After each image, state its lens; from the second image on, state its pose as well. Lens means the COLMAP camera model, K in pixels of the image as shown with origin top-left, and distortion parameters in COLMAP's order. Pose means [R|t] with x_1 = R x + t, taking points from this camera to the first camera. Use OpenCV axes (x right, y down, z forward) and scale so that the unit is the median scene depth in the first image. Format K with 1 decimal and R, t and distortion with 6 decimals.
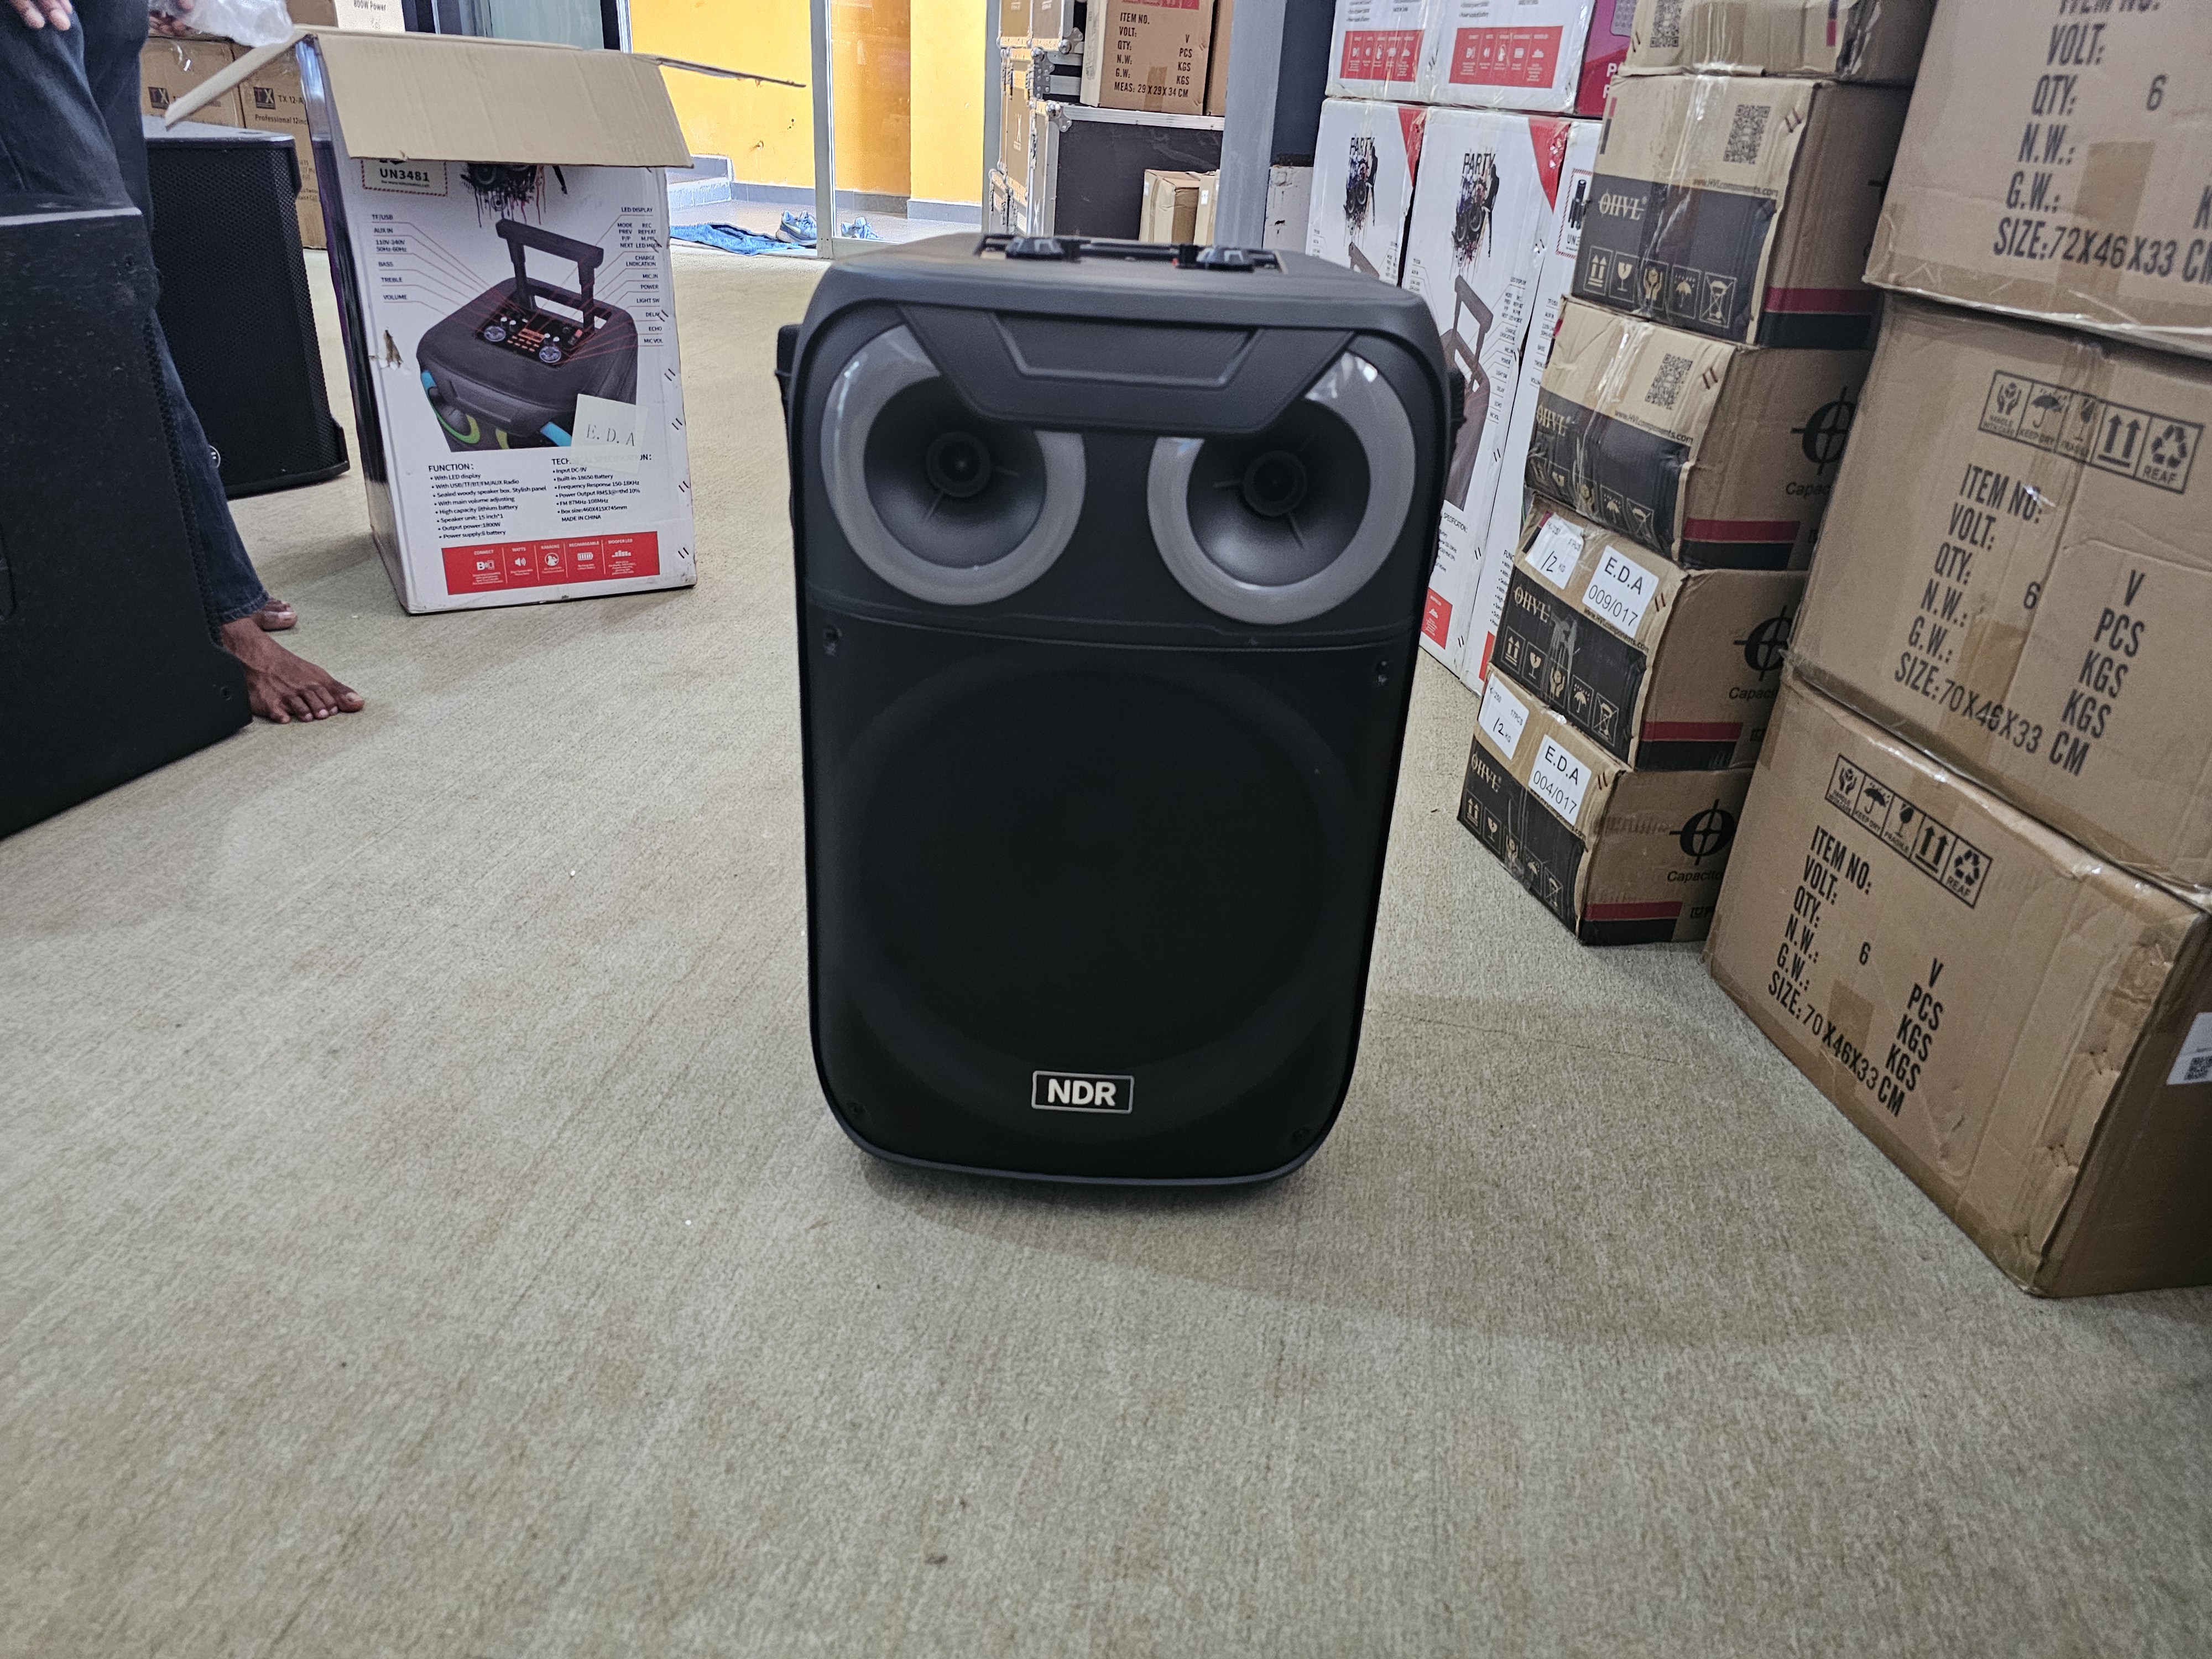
lens RADIAL K [[1455.6, 0, 1099.1], [0, 1455.6, 833.9], [0, 0, 1]] dist [0.056254, -0.049621]
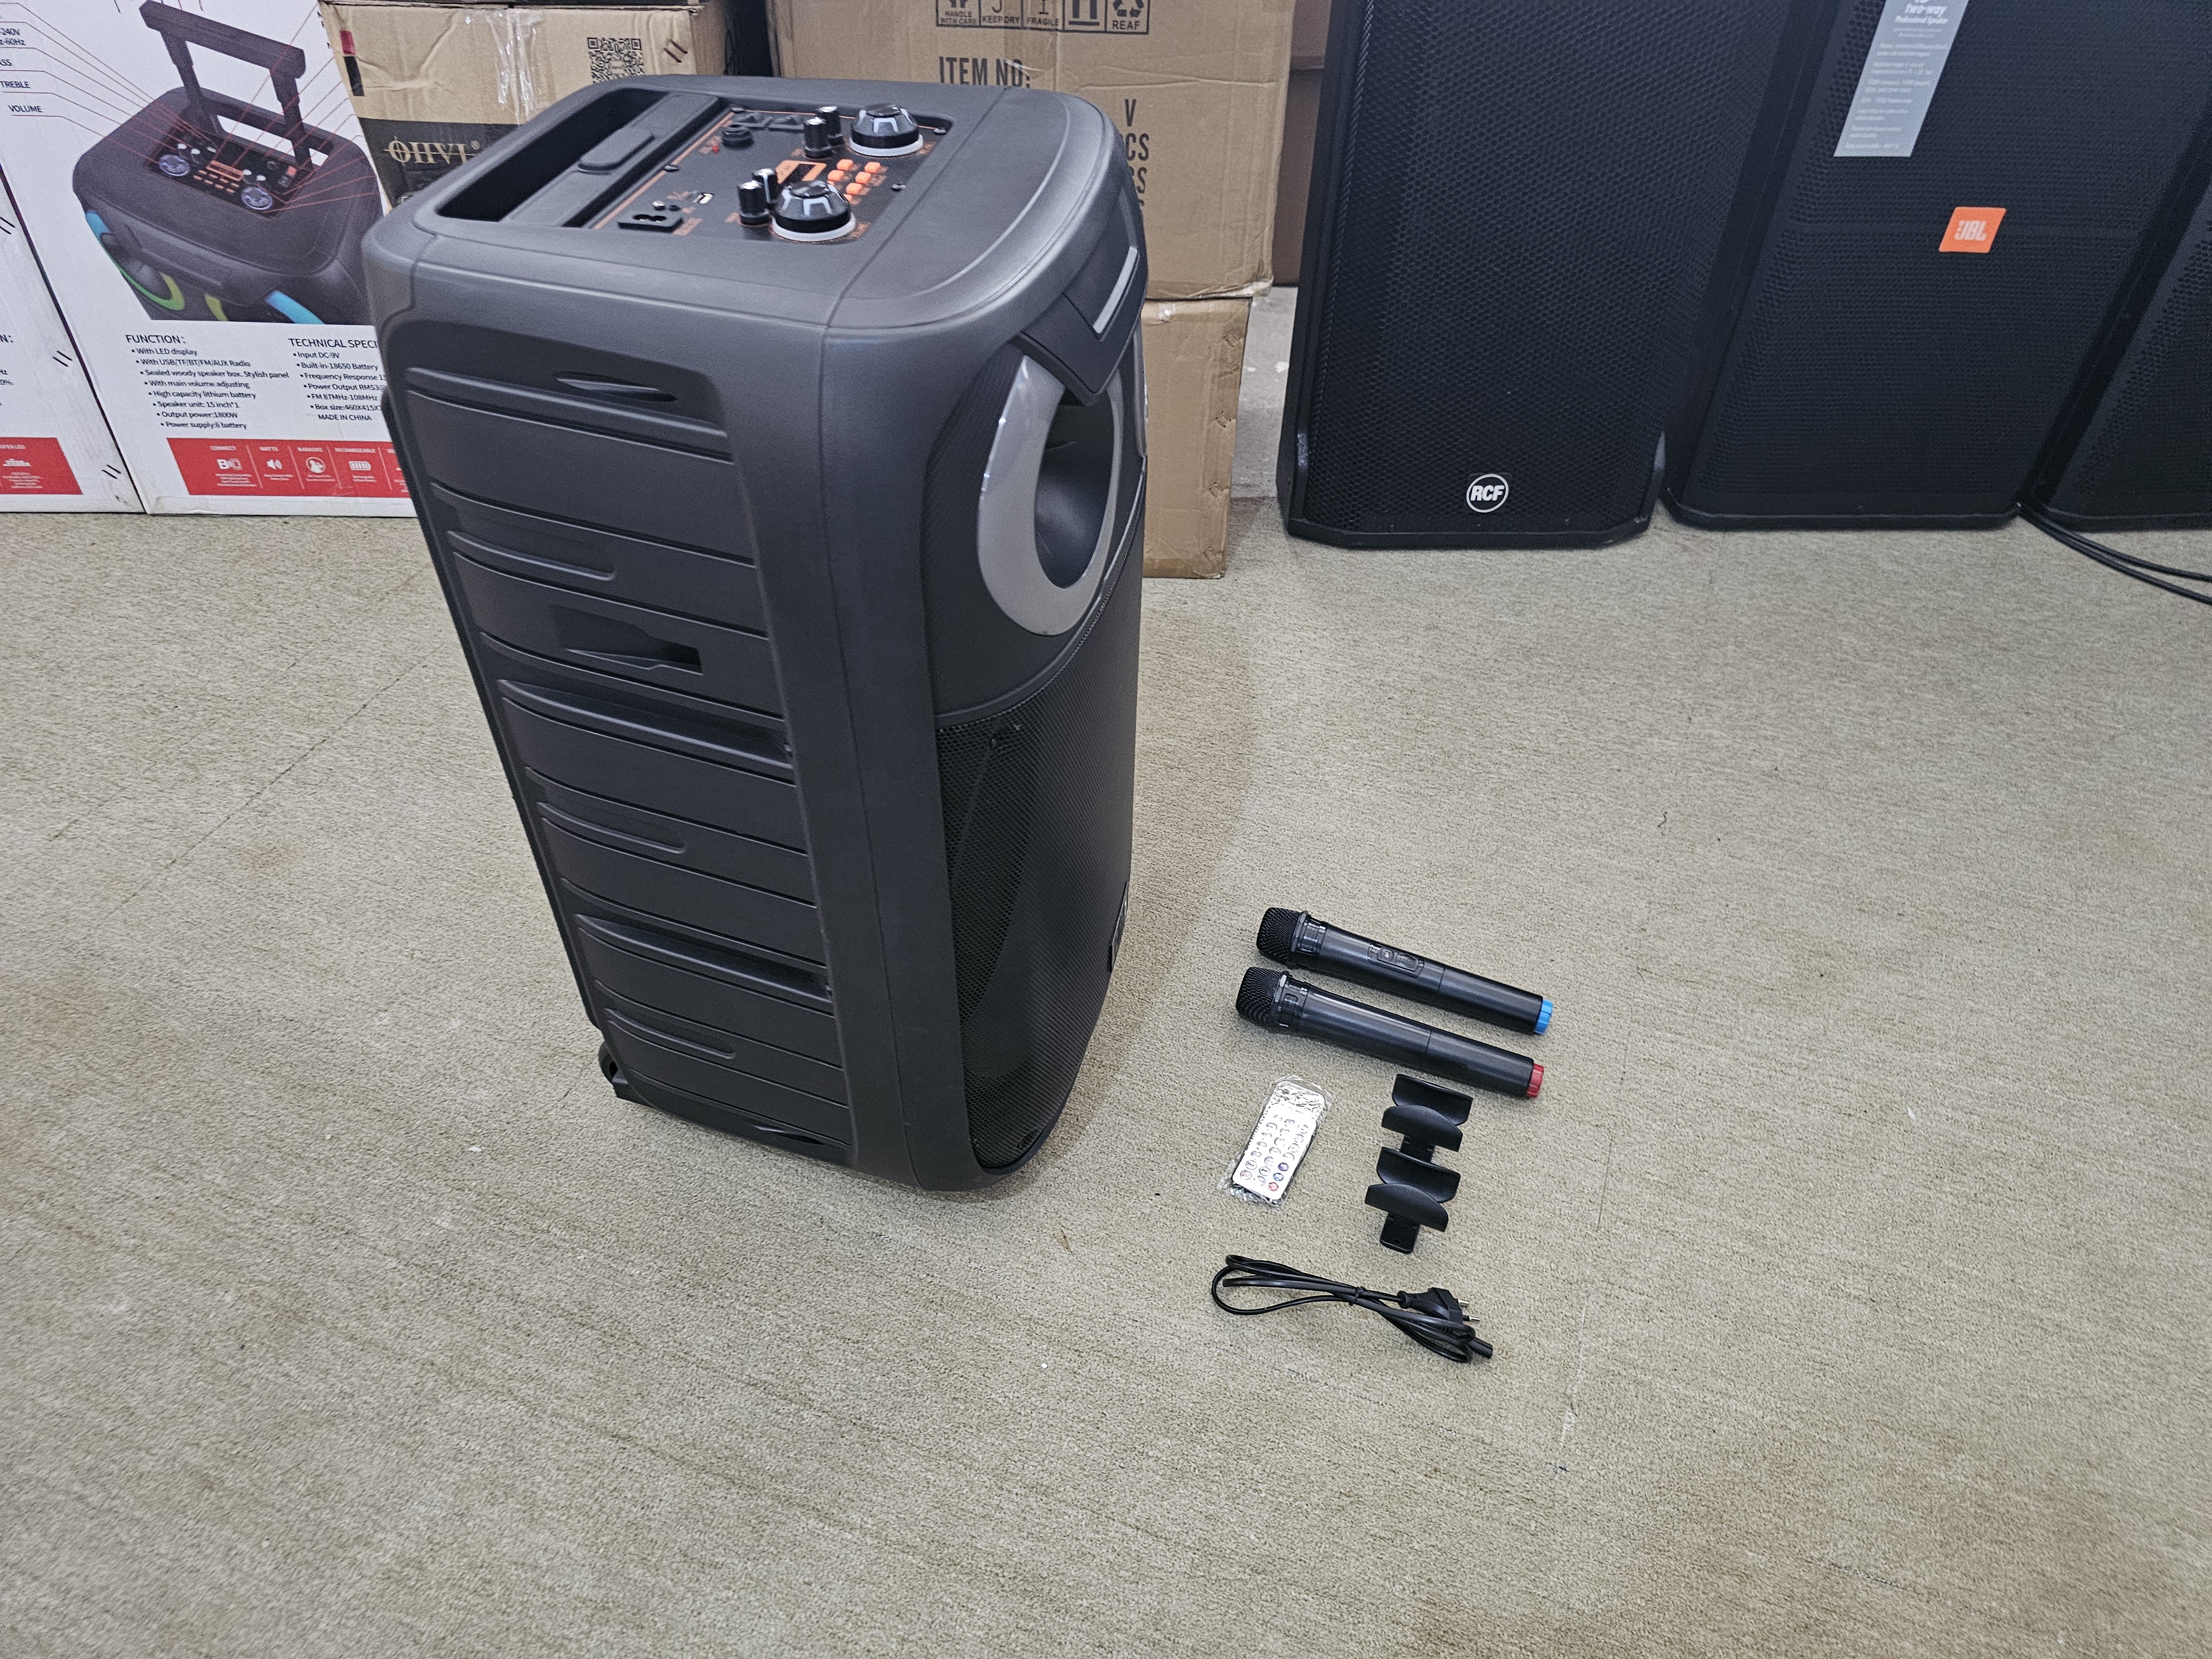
lens RADIAL K [[1480.0, 0, 1113.3], [0, 1480.0, 836.3], [0, 0, 1]] dist [0.040554, -0.038289]
pose [[0.167786, -0.703531, 0.690573, -0.709431], [0.427099, 0.683226, 0.592274, -0.509877], [-0.888501, 0.195568, 0.415114, 0.536854]]
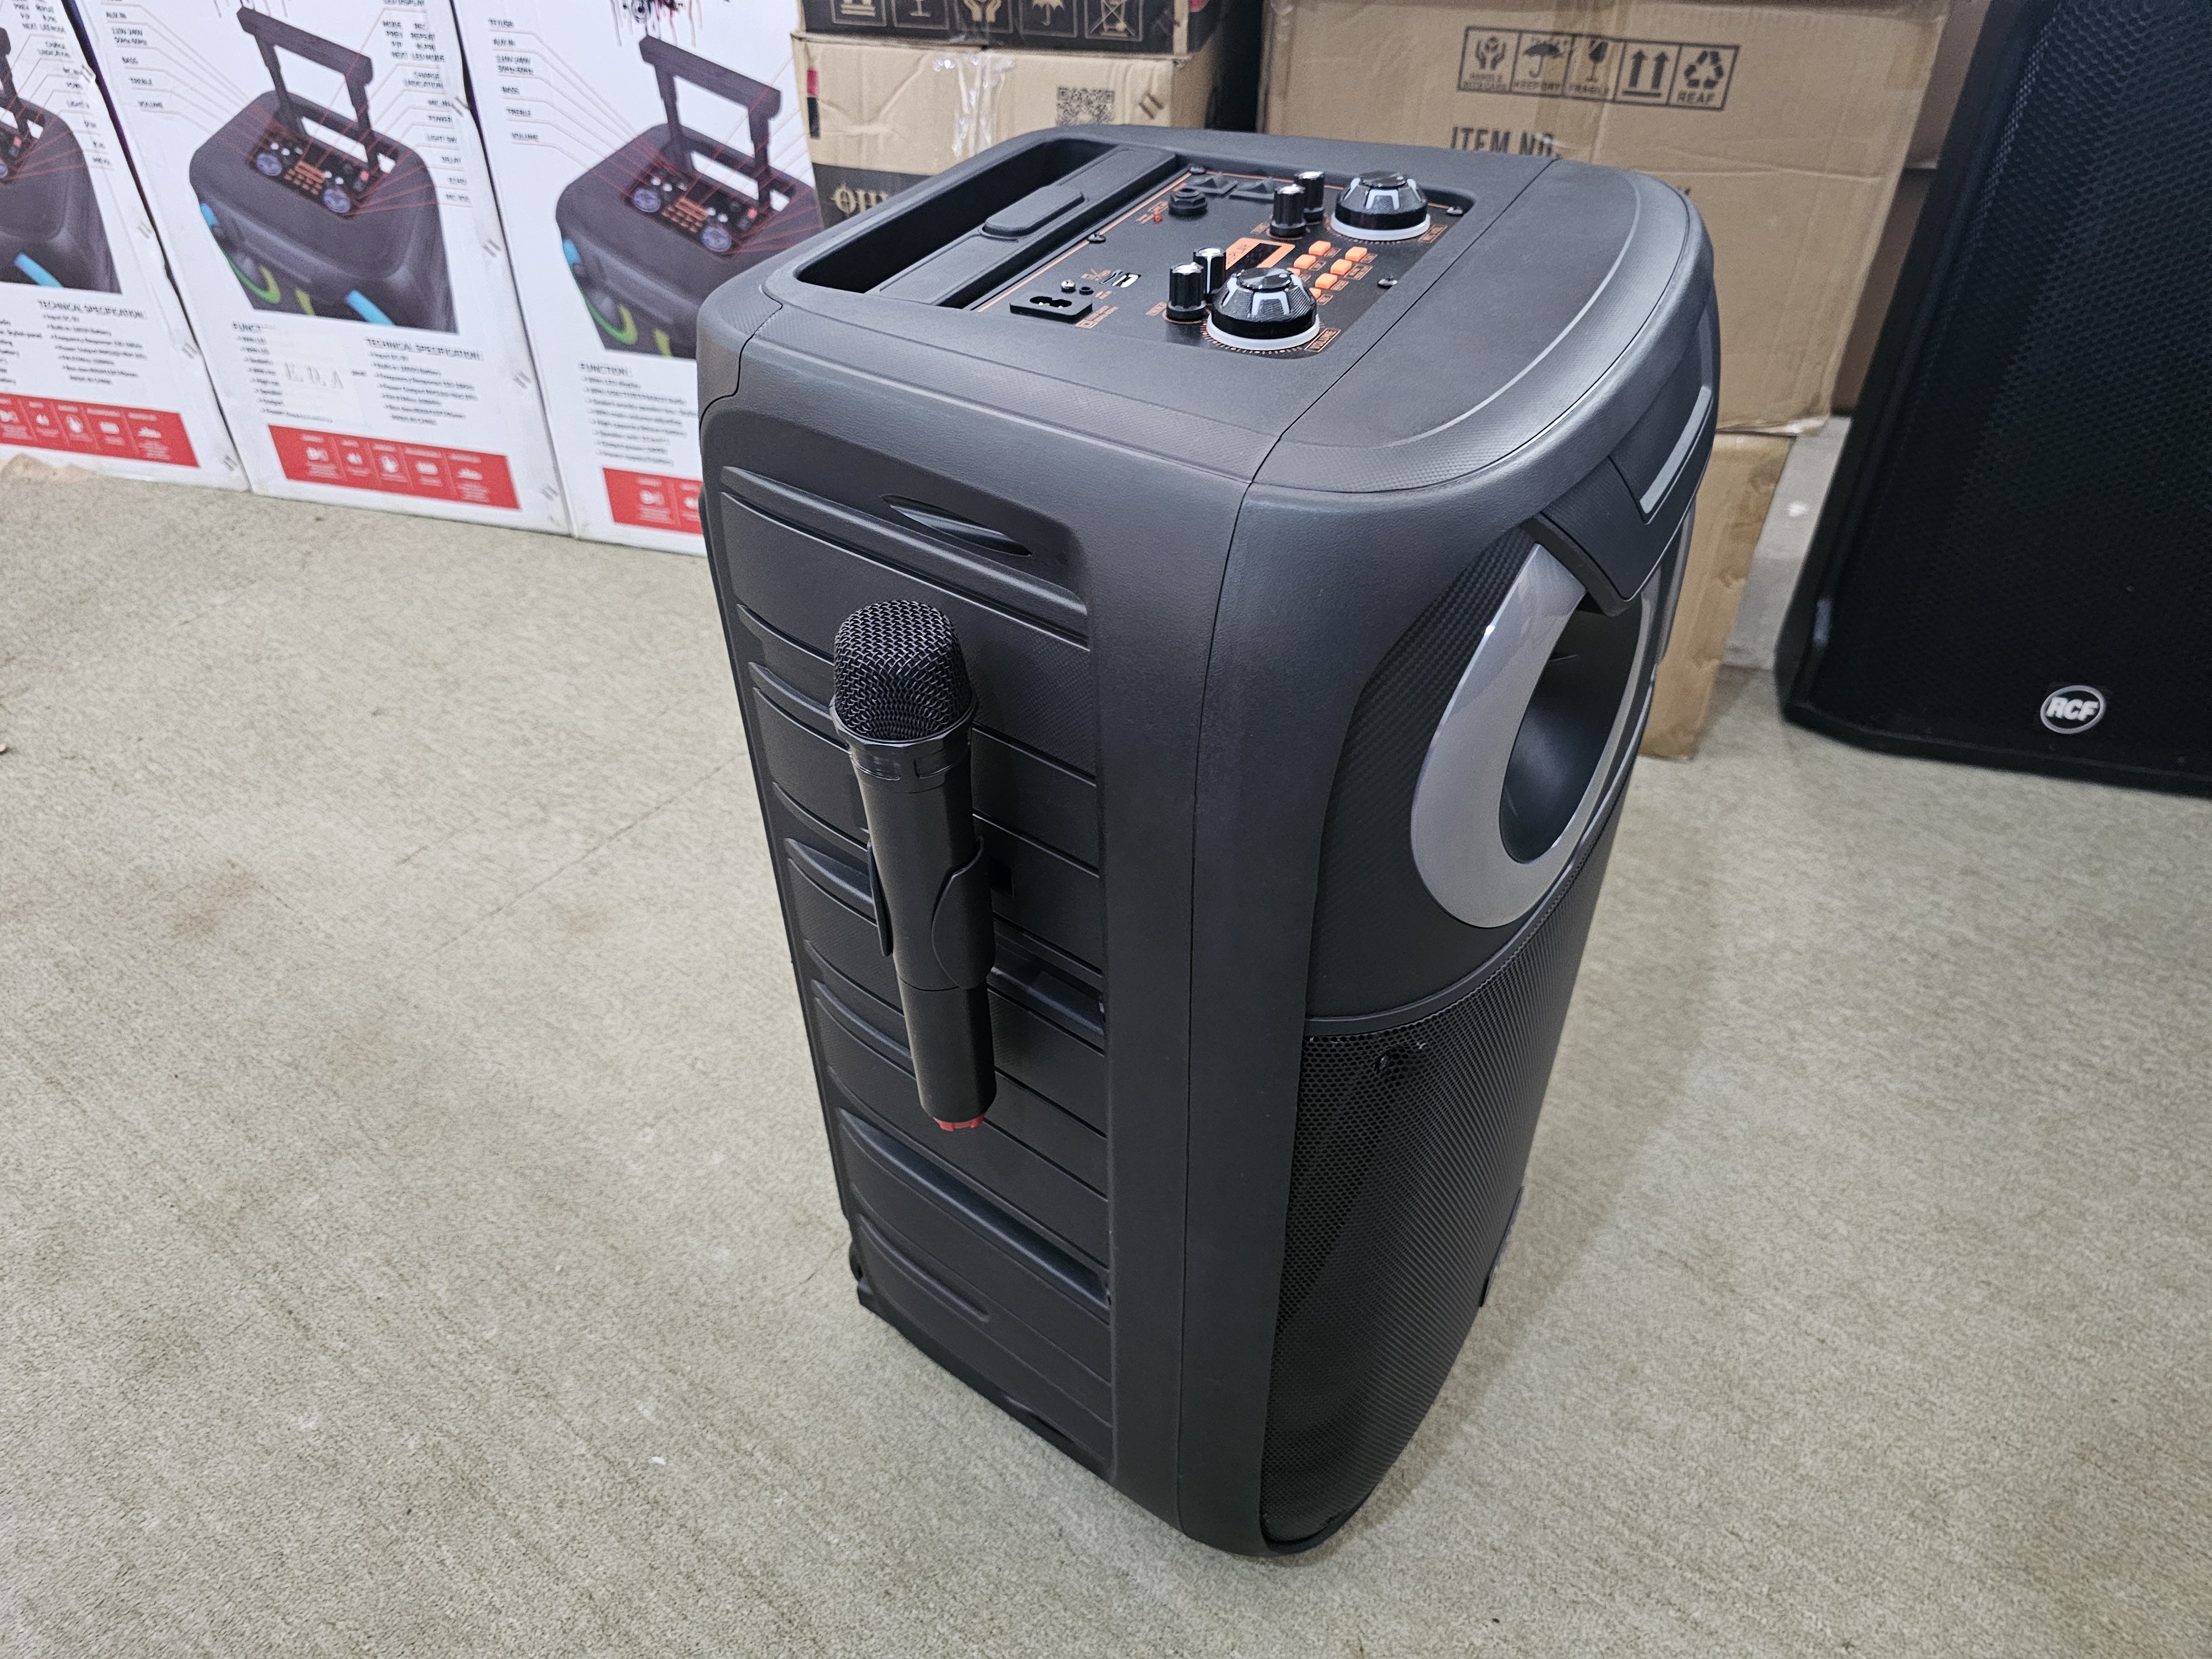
lens RADIAL K [[1484.3, 0, 1097.3], [0, 1484.3, 828.1], [0, 0, 1]] dist [0.036777, -0.050354]
pose [[0.453586, -0.617401, 0.642710, -0.499135], [0.431310, 0.783157, 0.447925, -0.468537], [-0.779892, 0.074035, 0.621520, 0.639937]]
